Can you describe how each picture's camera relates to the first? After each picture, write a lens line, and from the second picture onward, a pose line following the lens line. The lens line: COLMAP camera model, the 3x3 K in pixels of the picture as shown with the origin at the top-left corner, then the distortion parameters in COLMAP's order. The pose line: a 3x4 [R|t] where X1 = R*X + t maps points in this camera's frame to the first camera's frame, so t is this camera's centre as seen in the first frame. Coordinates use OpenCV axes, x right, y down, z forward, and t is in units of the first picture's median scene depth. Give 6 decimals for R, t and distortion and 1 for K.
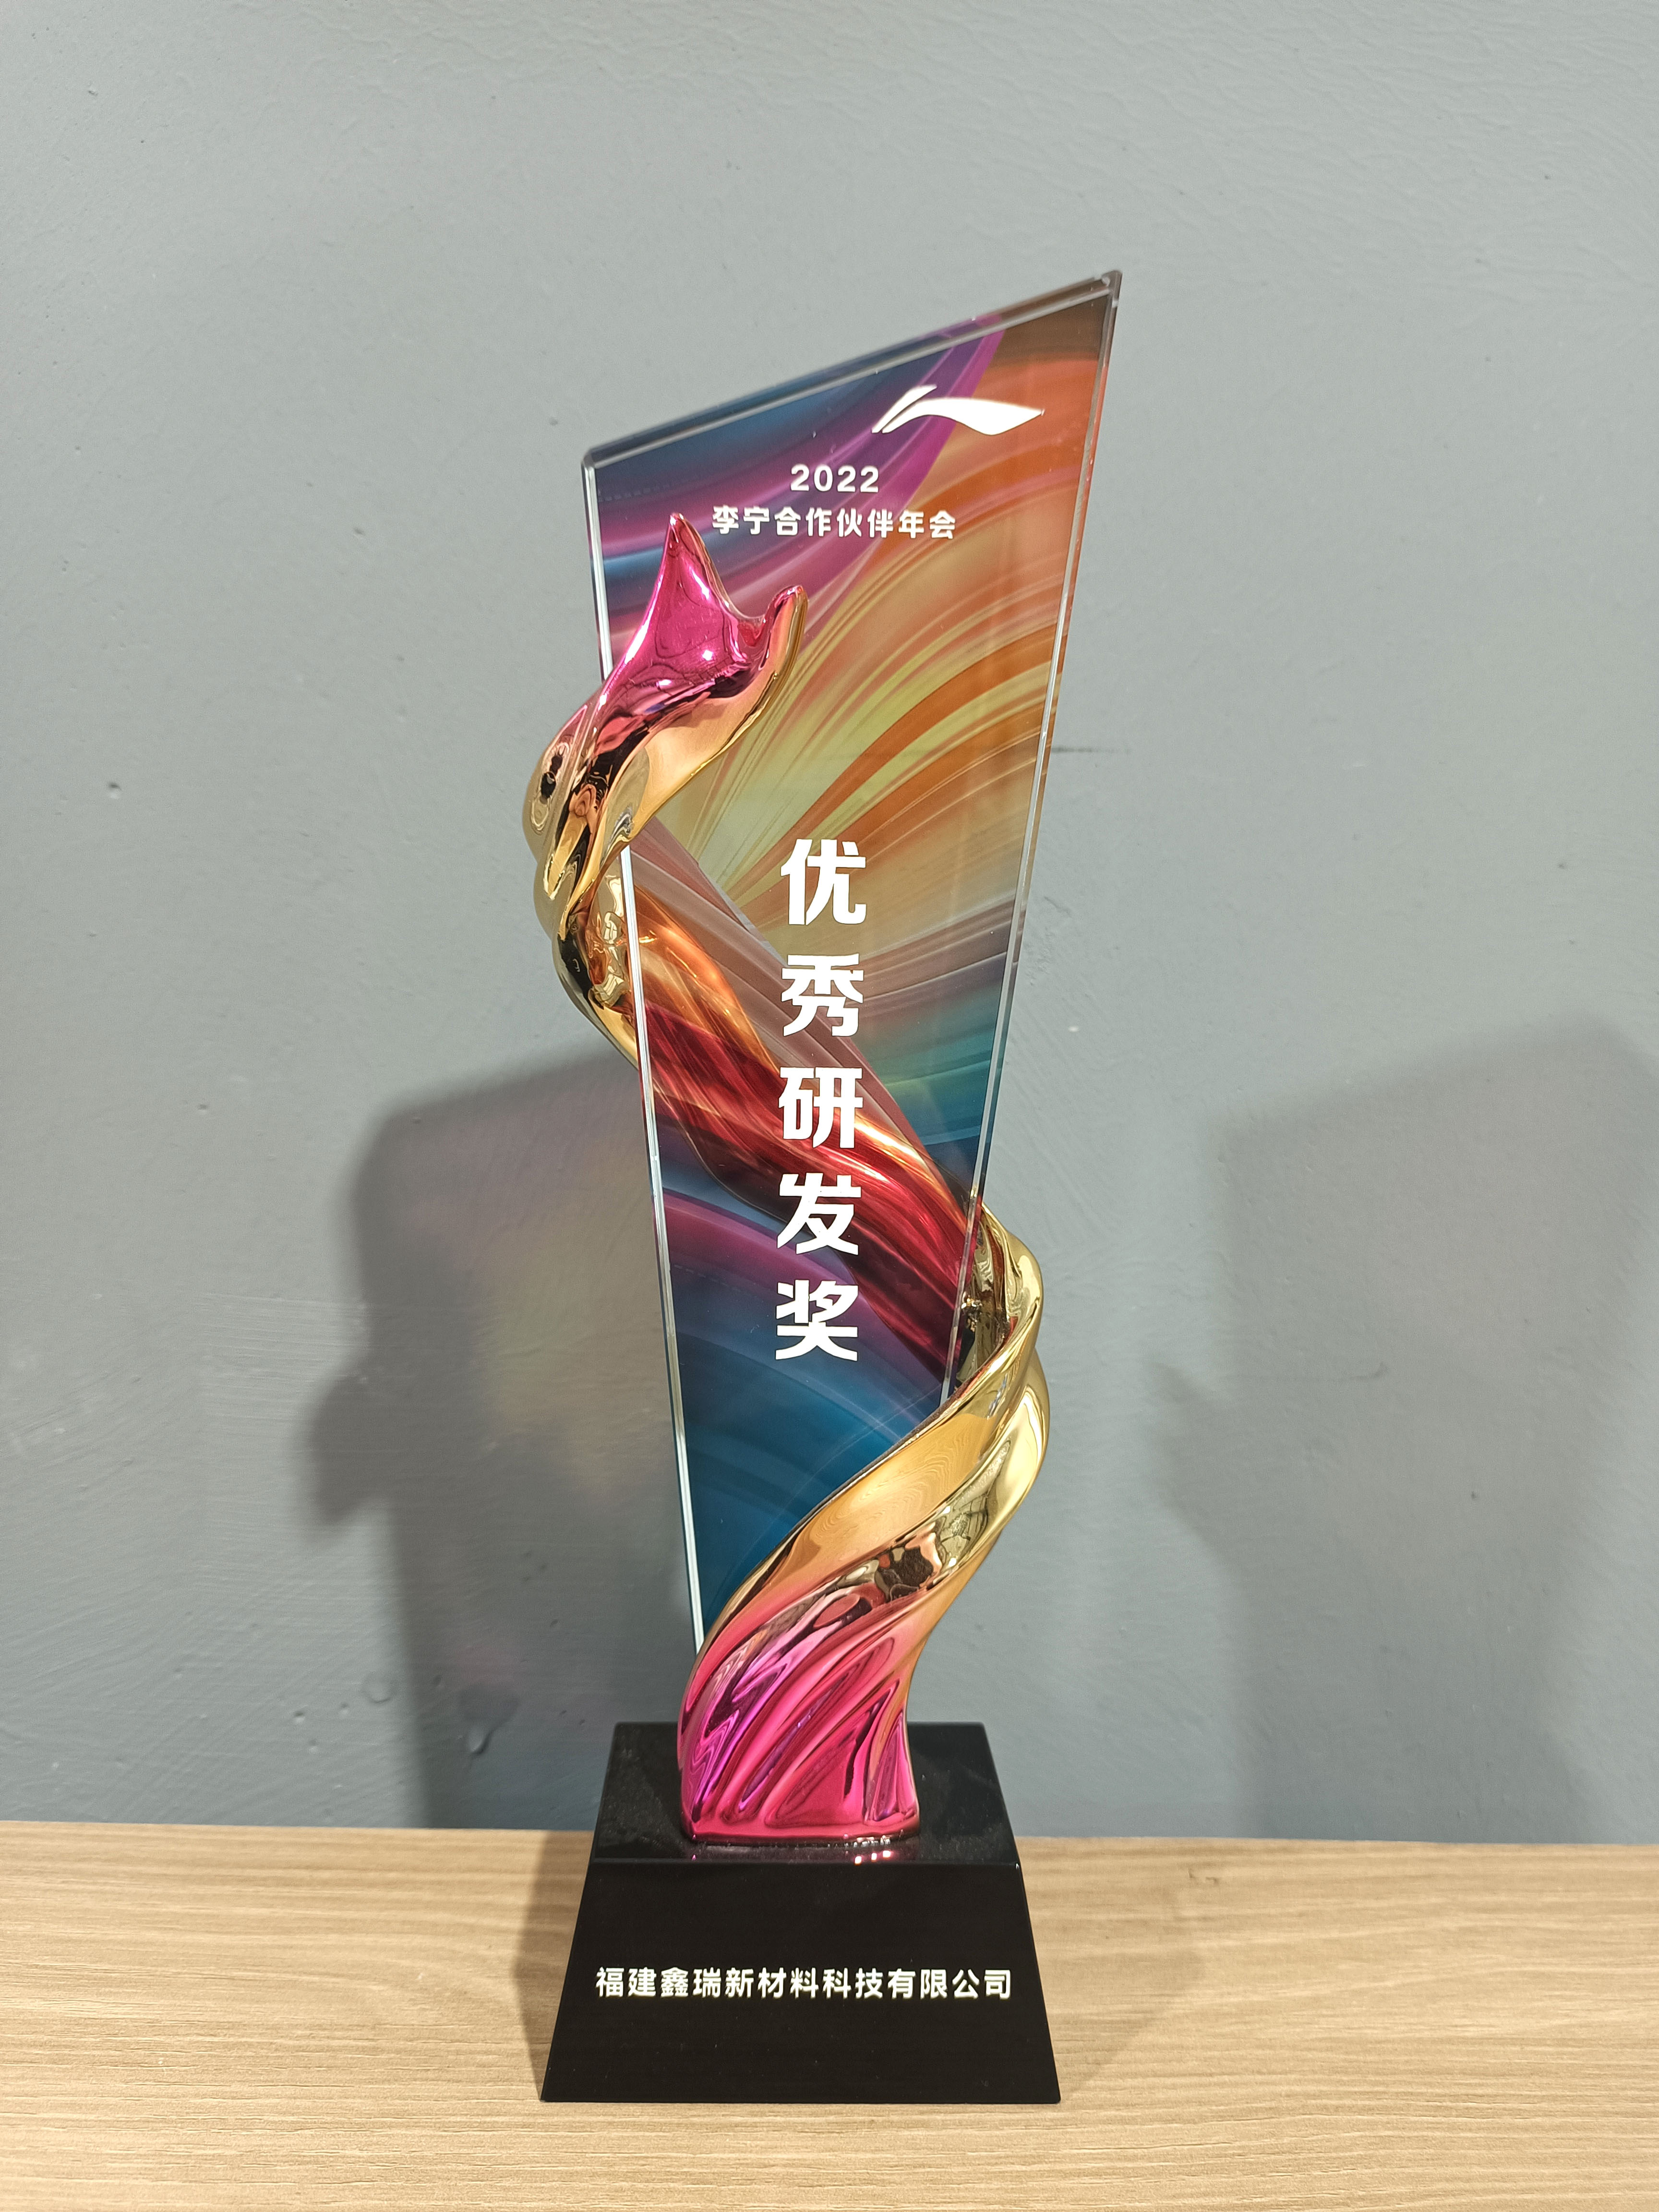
lens RADIAL K [[1634.4, 0, 831.9], [0, 1634.4, 1112.4], [0, 0, 1]] dist [-0.008901, -0.001086]
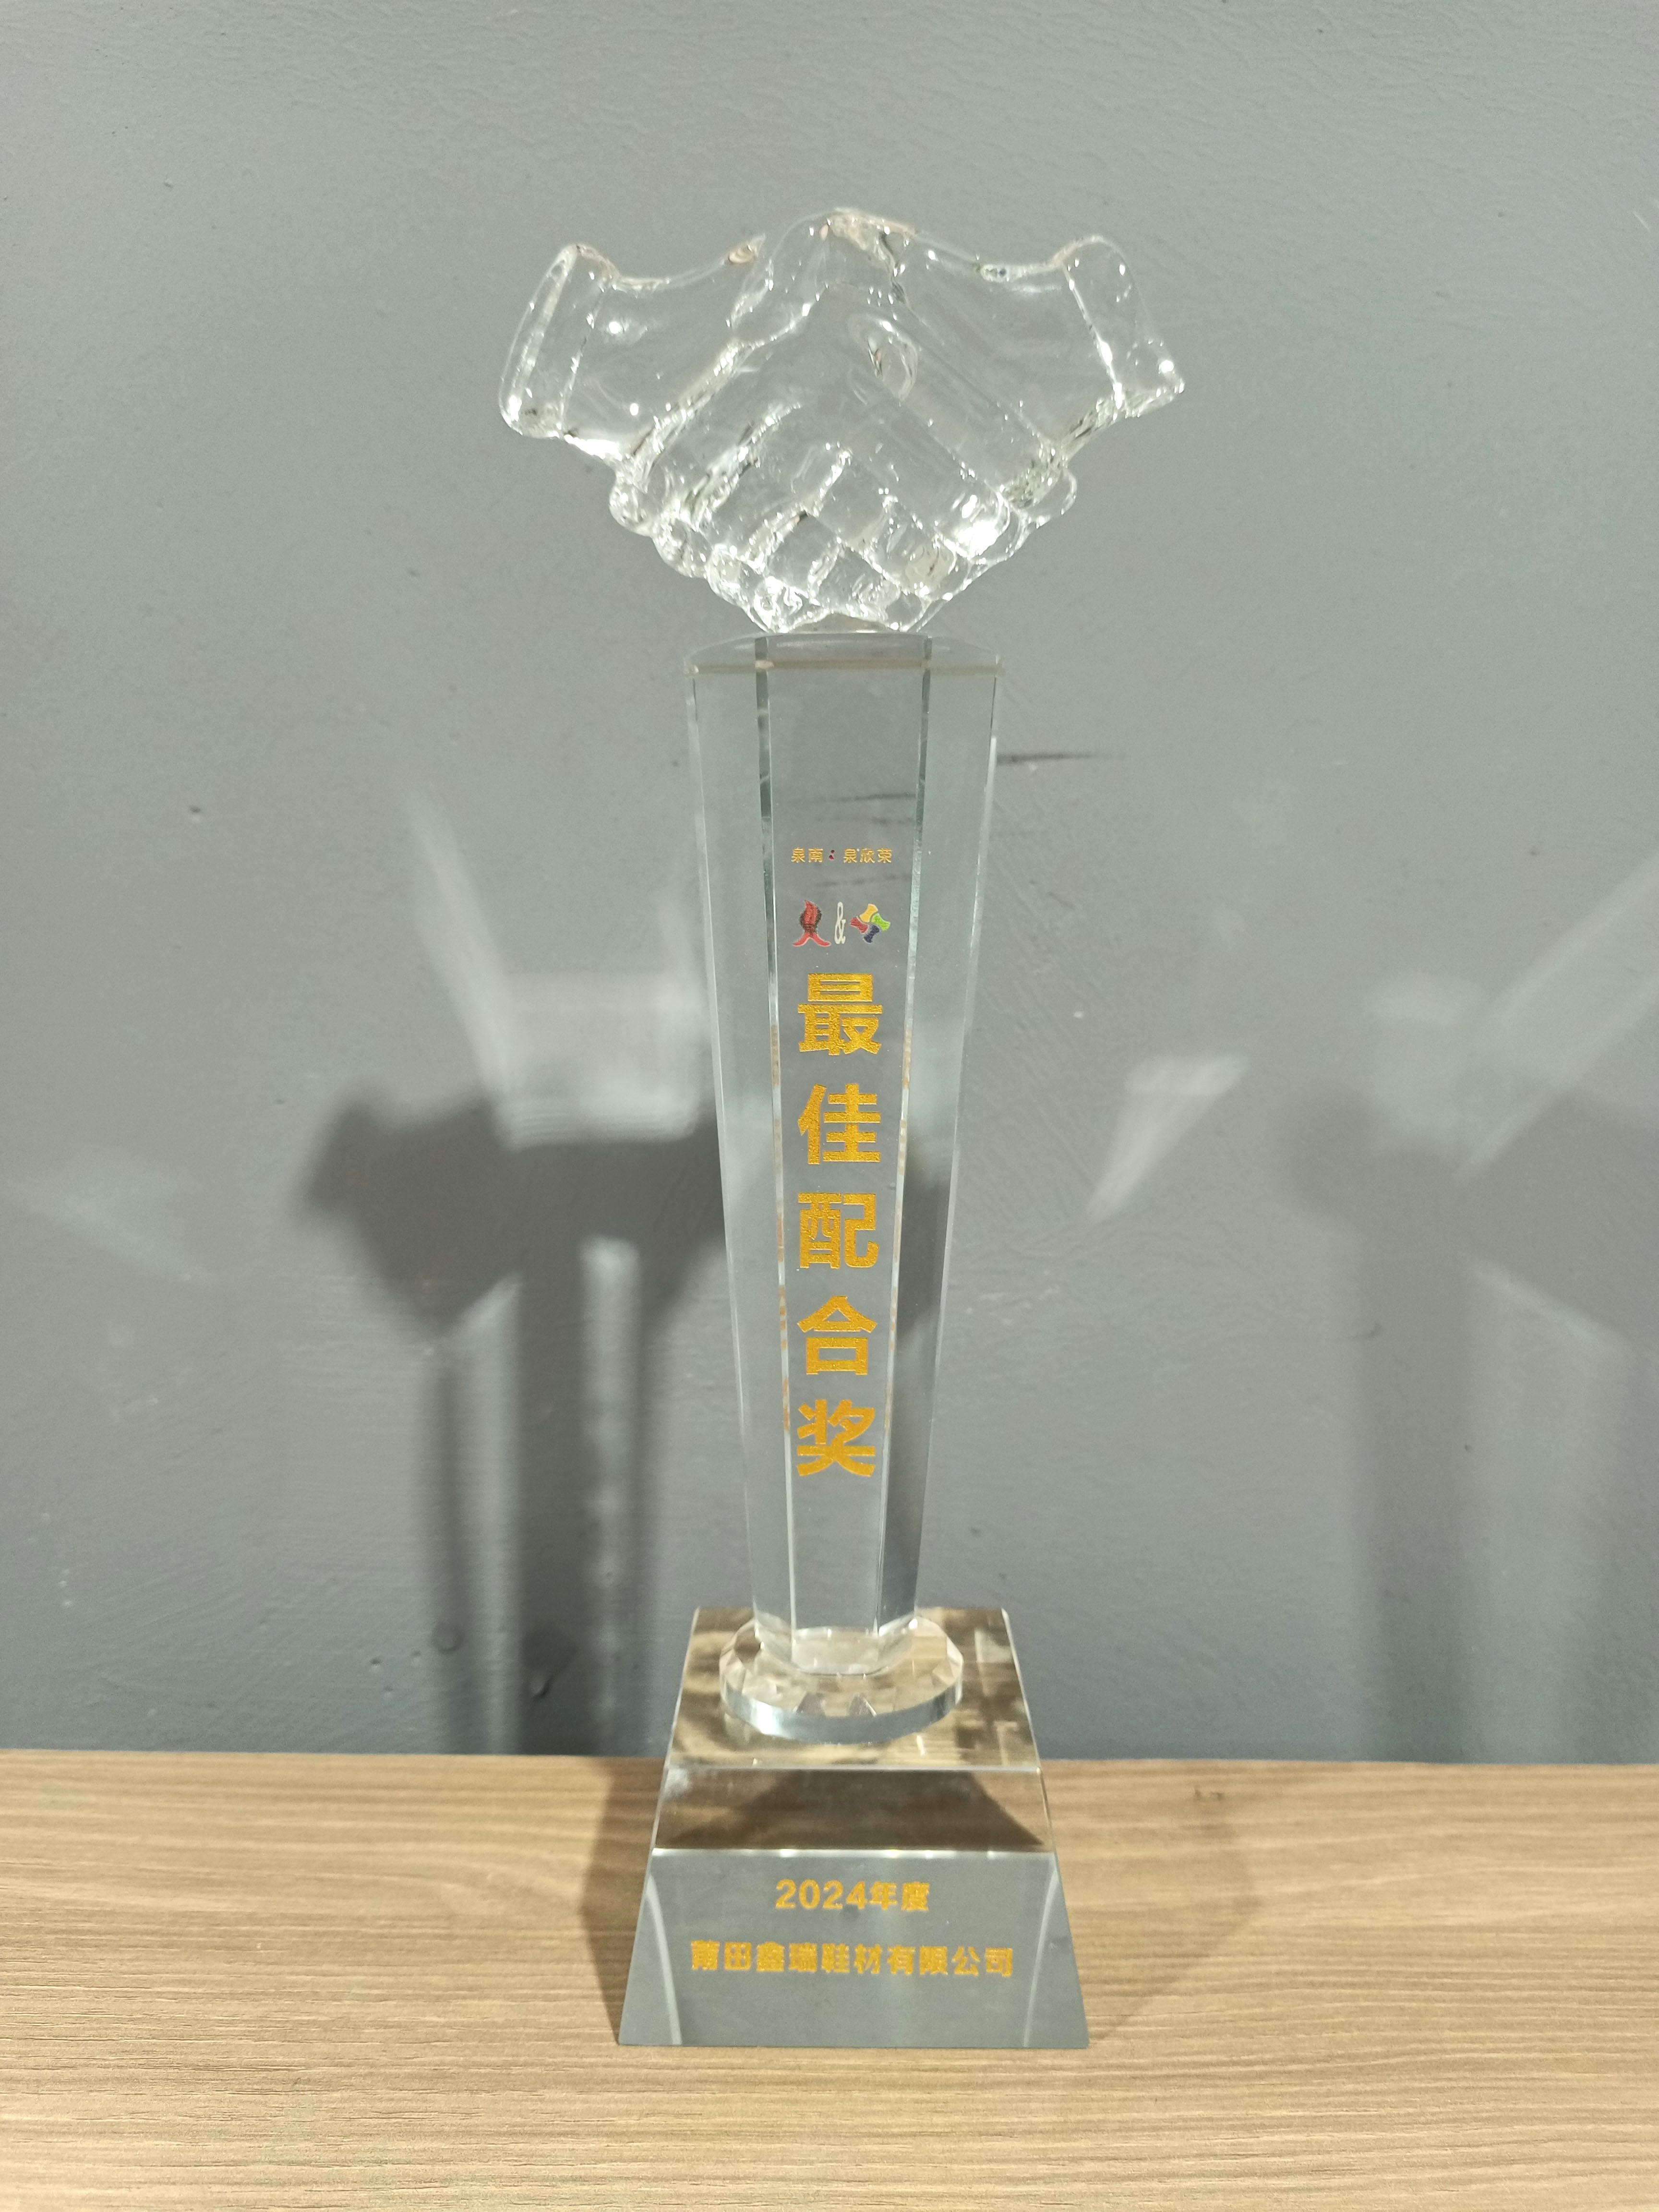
lens RADIAL K [[1632.3, 0, 837.7], [0, 1632.3, 1110.9], [0, 0, 1]] dist [-0.001133, -0.005832]
pose [[0.999403, -0.018555, -0.029153, 0.024506], [0.018198, 0.999757, -0.012480, 0.029168], [0.029378, 0.011942, 0.999497, -0.101682]]
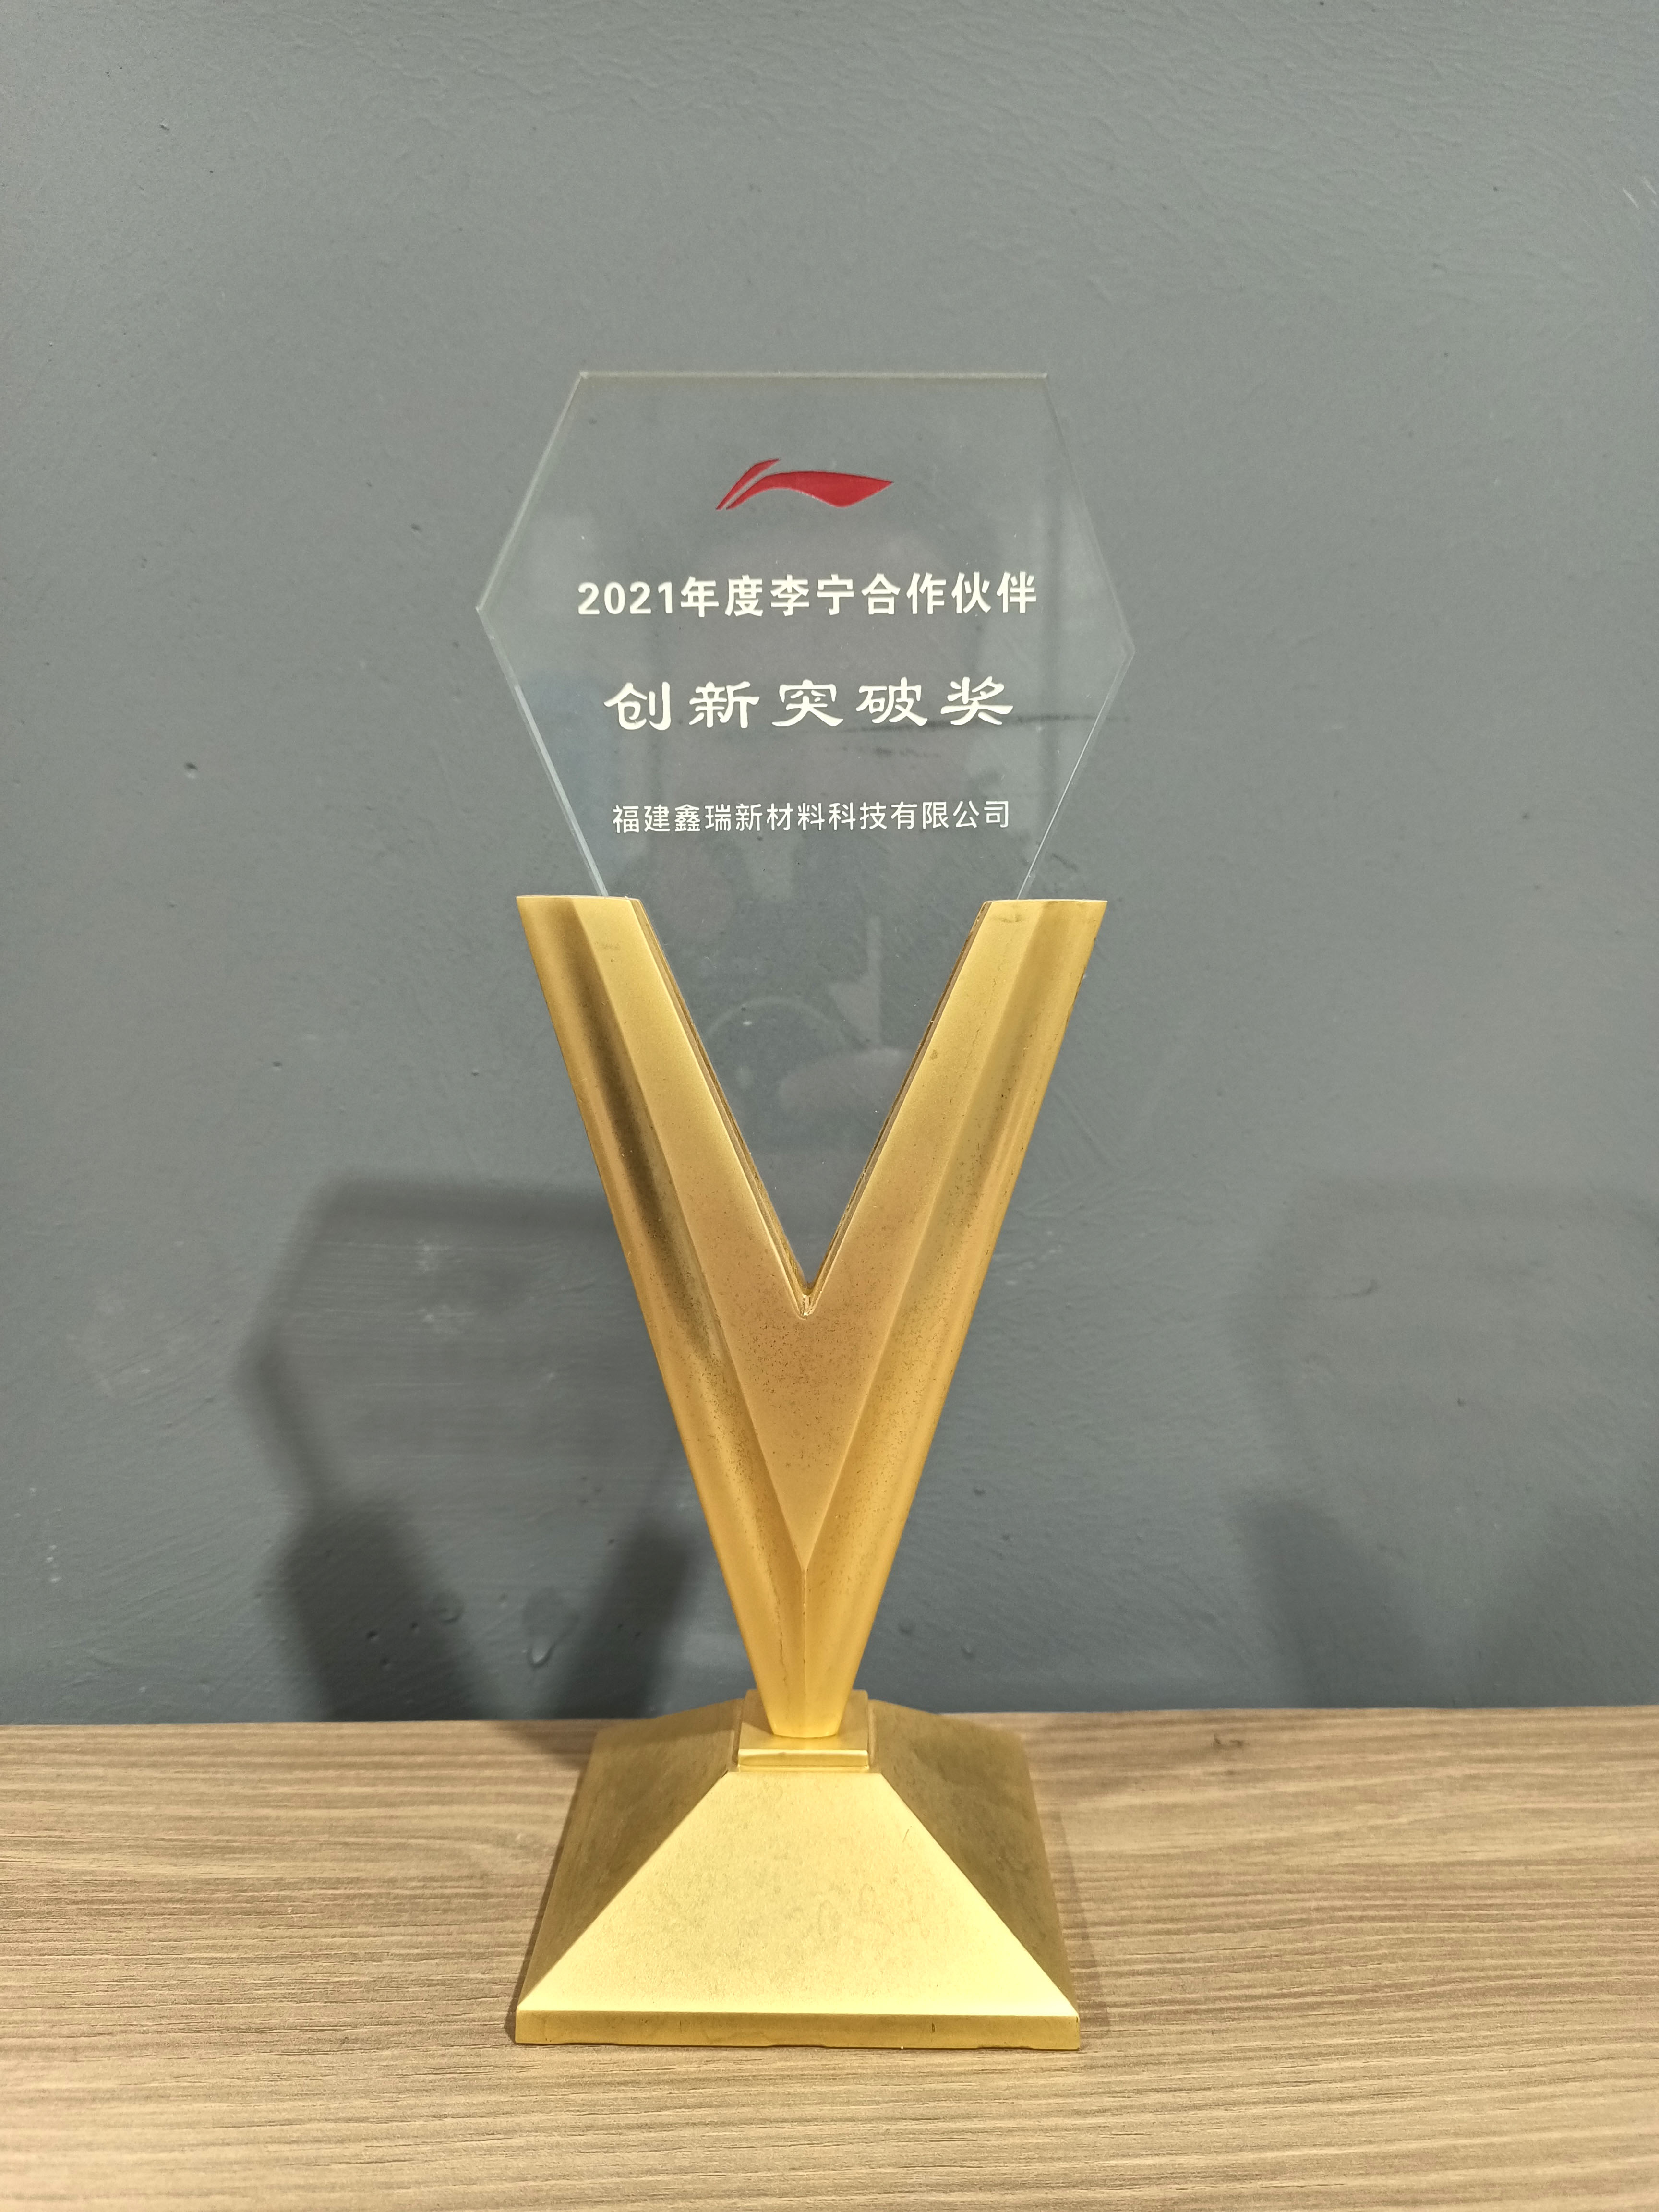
lens RADIAL K [[1629.2, 0, 829.5], [0, 1629.2, 1106.0], [0, 0, 1]] dist [0.002746, -0.006333]
pose [[0.999601, -0.022298, 0.017353, -0.051953], [0.022581, 0.999613, -0.016271, 0.063061], [-0.016983, 0.016656, 0.999717, -0.098872]]
